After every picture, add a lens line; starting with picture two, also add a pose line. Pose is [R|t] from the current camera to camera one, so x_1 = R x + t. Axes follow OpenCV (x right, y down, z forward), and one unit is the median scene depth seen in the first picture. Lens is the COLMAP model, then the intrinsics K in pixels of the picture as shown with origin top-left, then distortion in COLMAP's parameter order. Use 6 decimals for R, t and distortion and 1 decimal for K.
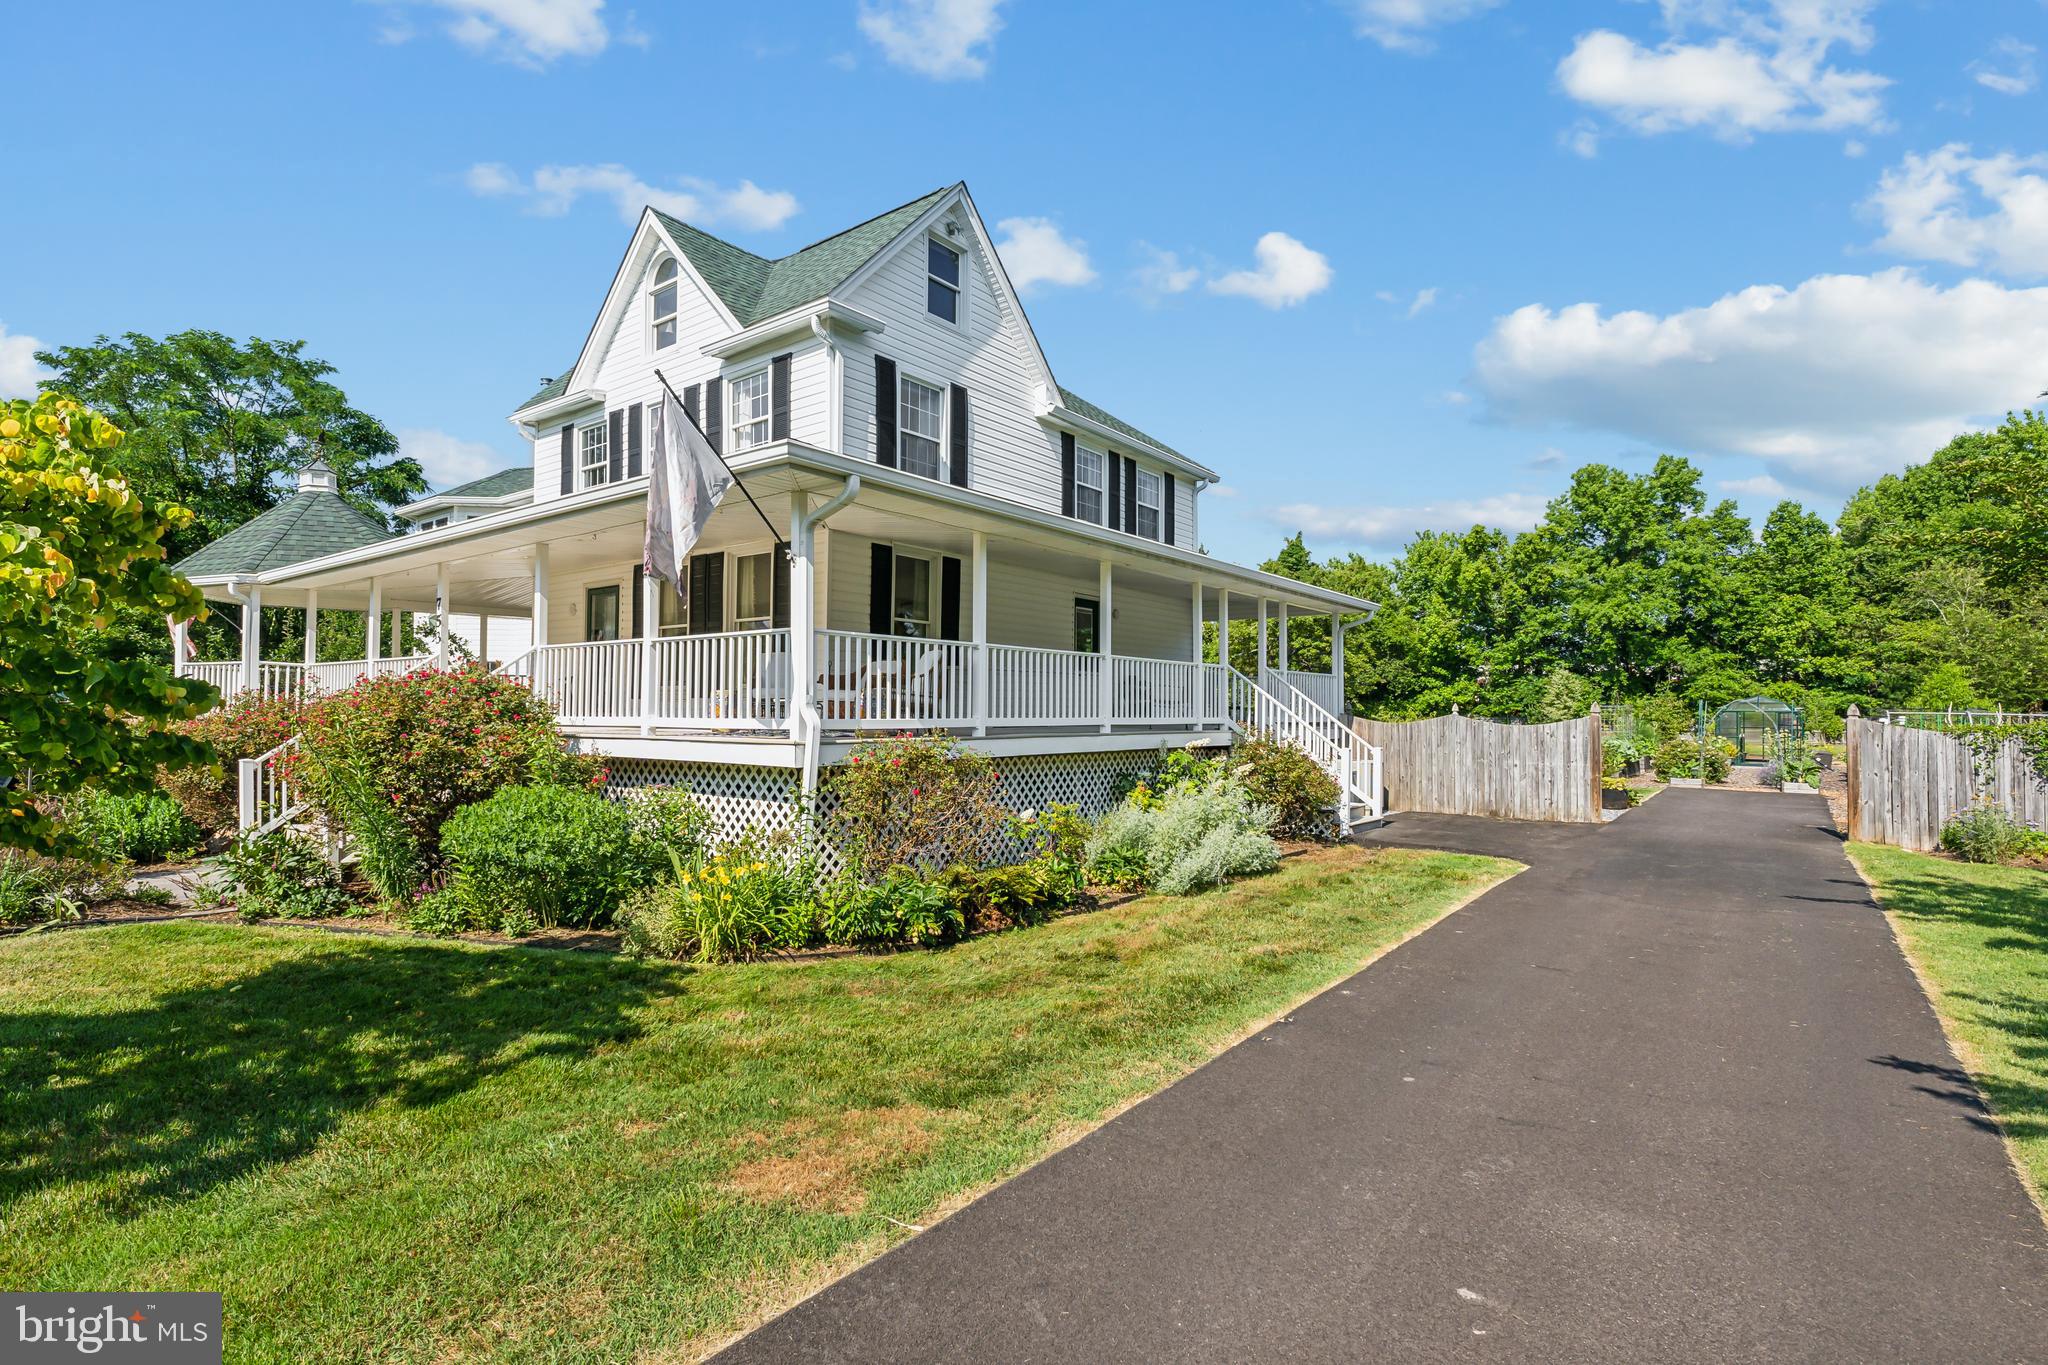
lens RADIAL K [[983.3, 0, 1024.0], [0, 983.3, 682.5], [0, 0, 1]] dist [-0.000691, -0.000475]
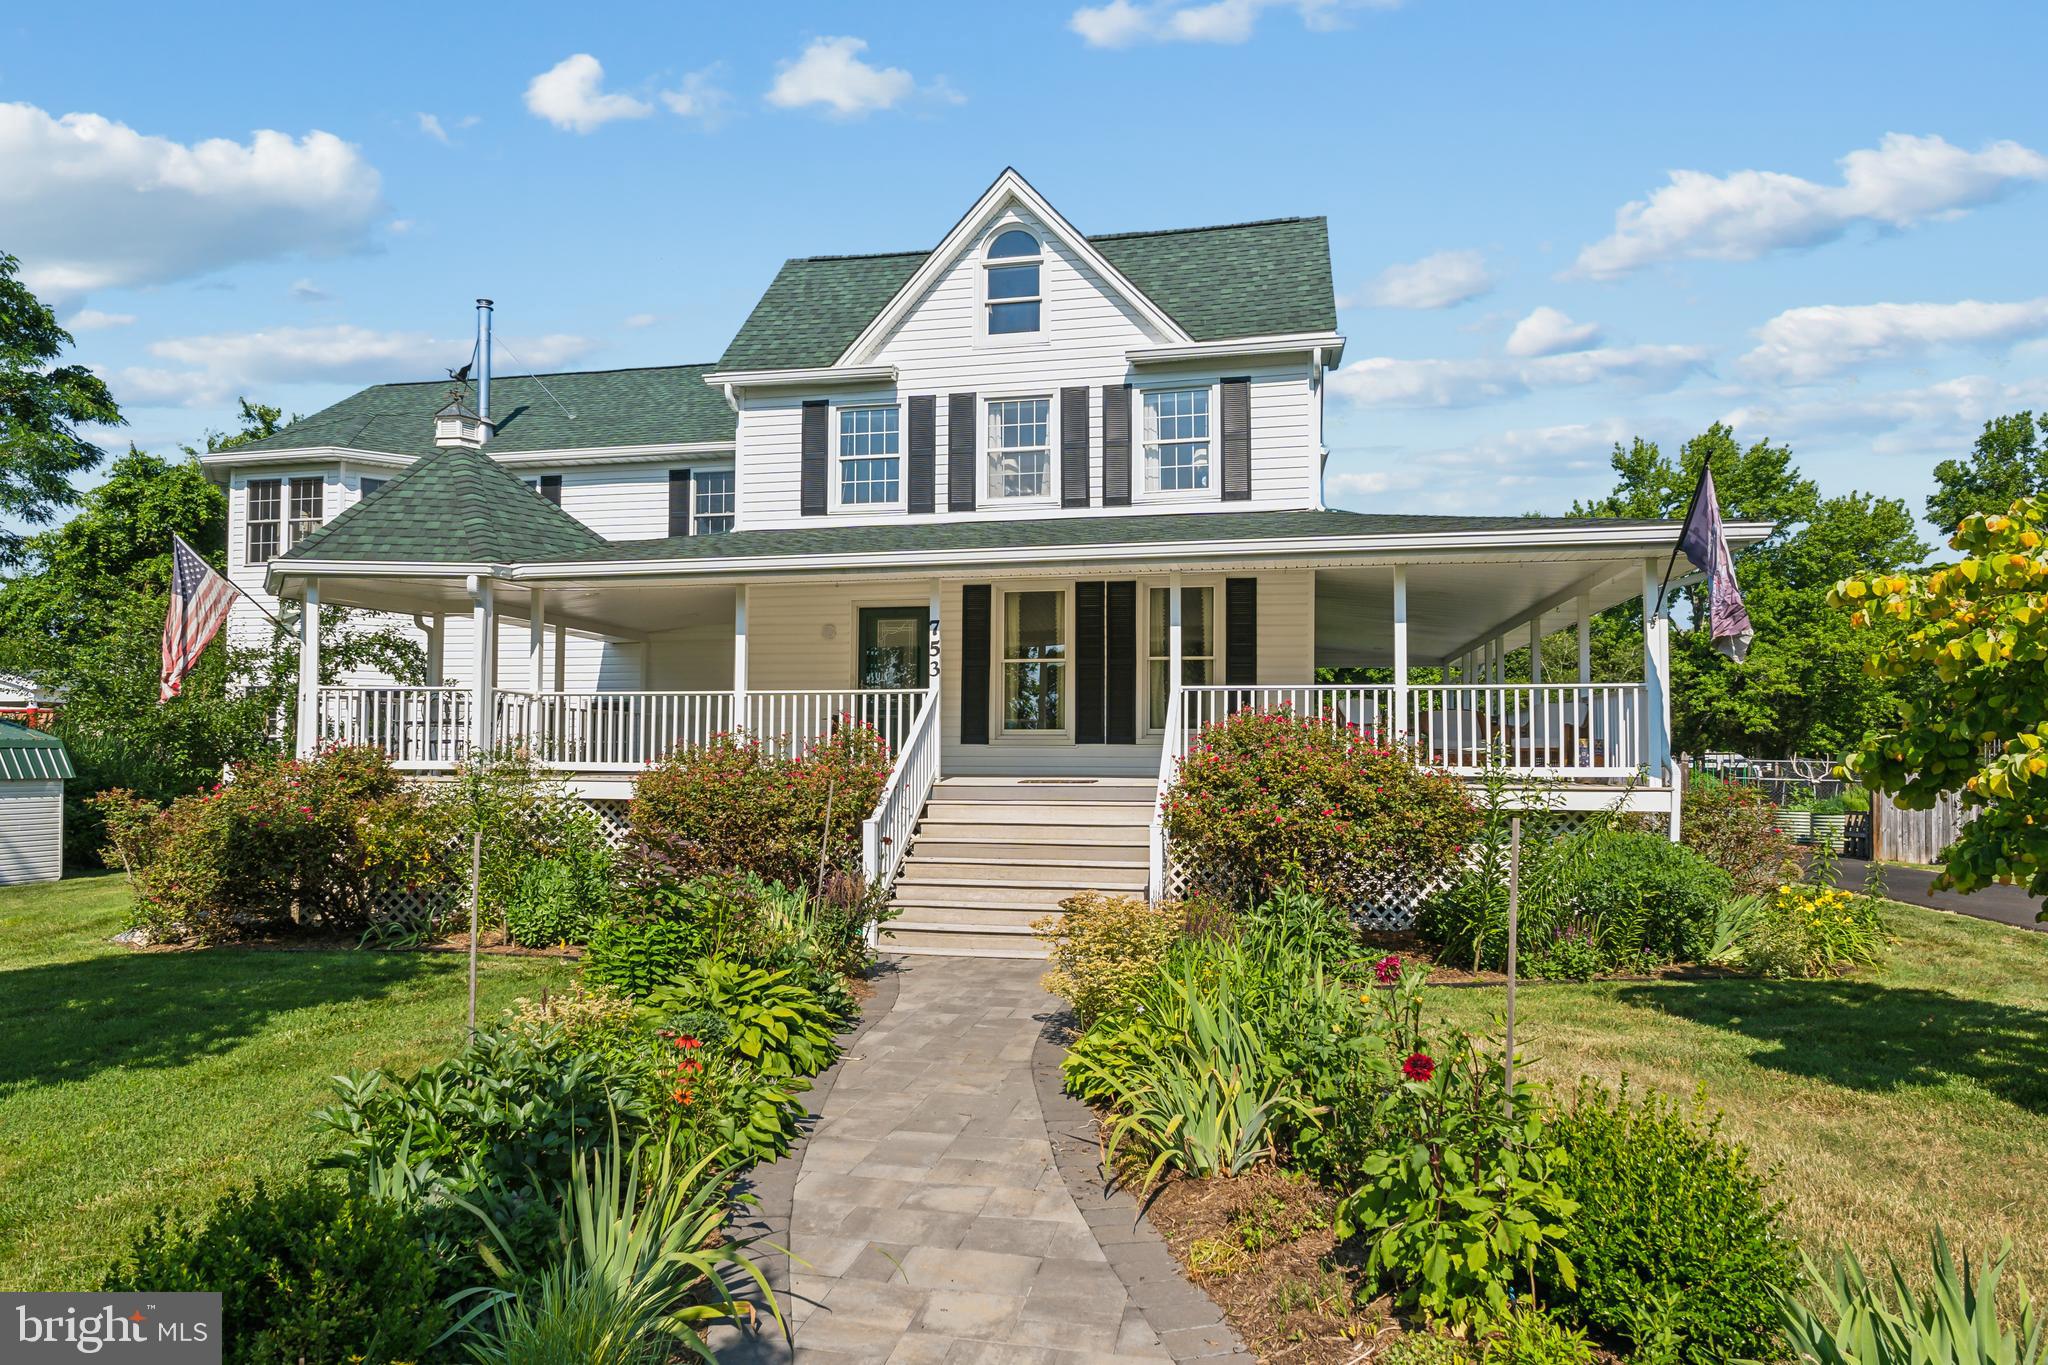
lens RADIAL K [[1200.4, 0, 1016.2], [0, 1200.4, 724.7], [0, 0, 1]] dist [0.003209, 0.001094]
pose [[0.899991, 0.013484, 0.435699, -0.845353], [-0.014070, 0.999899, -0.001882, 0.000952], [-0.435680, -0.004436, 0.900090, 0.059458]]
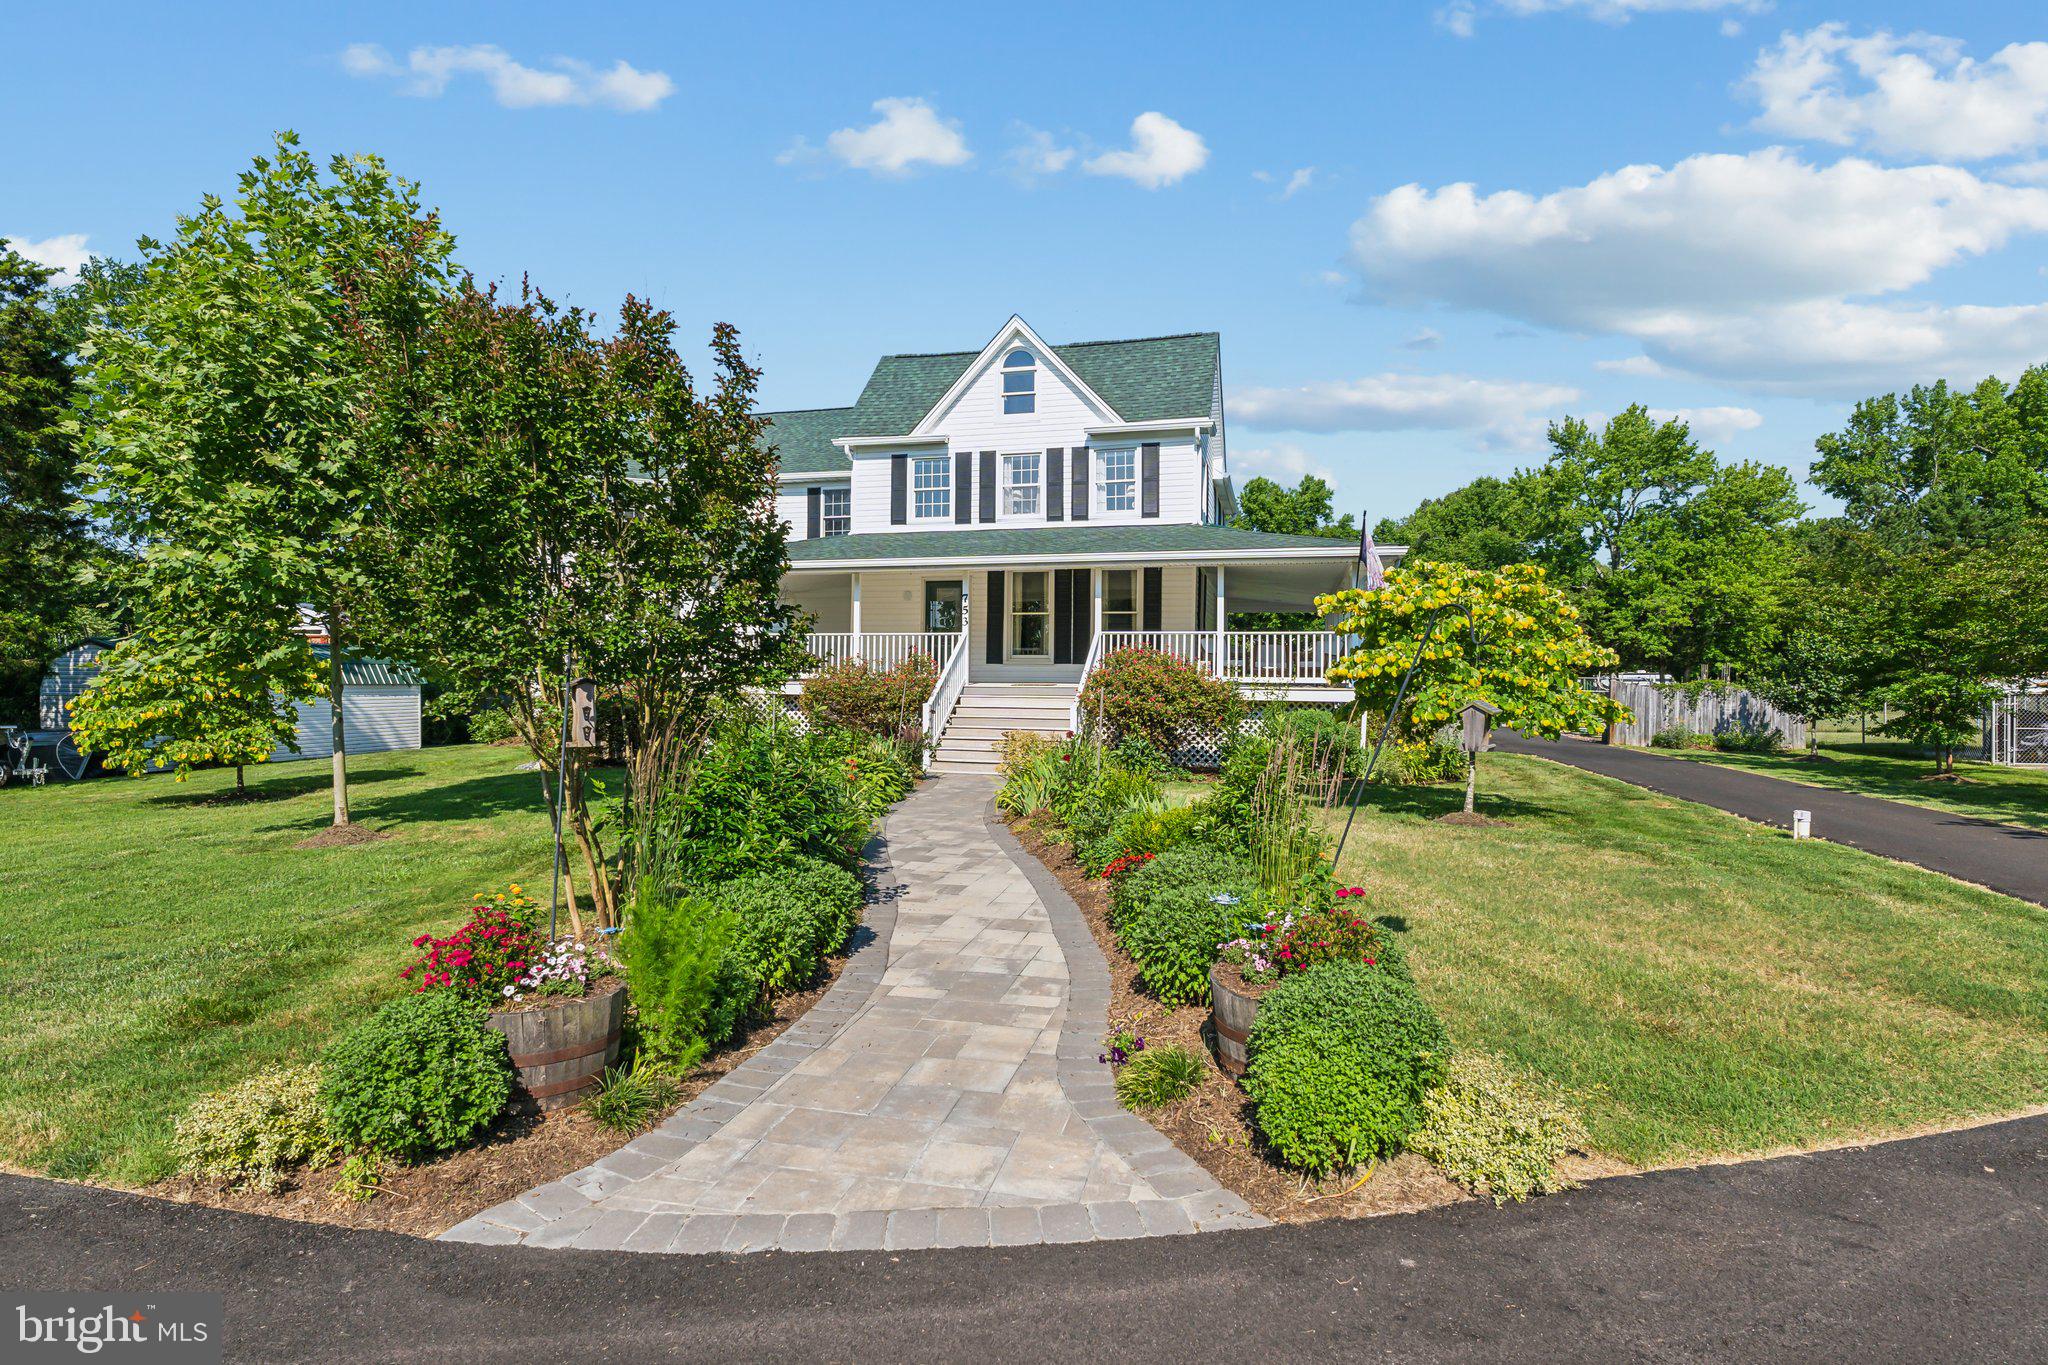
lens RADIAL K [[1019.6, 0, 1024.0], [0, 1019.6, 682.5], [0, 0, 1]] dist [-0.000486, -0.000218]
pose [[0.920335, 0.002413, 0.391123, -0.964287], [-0.016635, 0.999318, 0.032978, -0.006191], [-0.390777, -0.036857, 0.919747, -0.373467]]
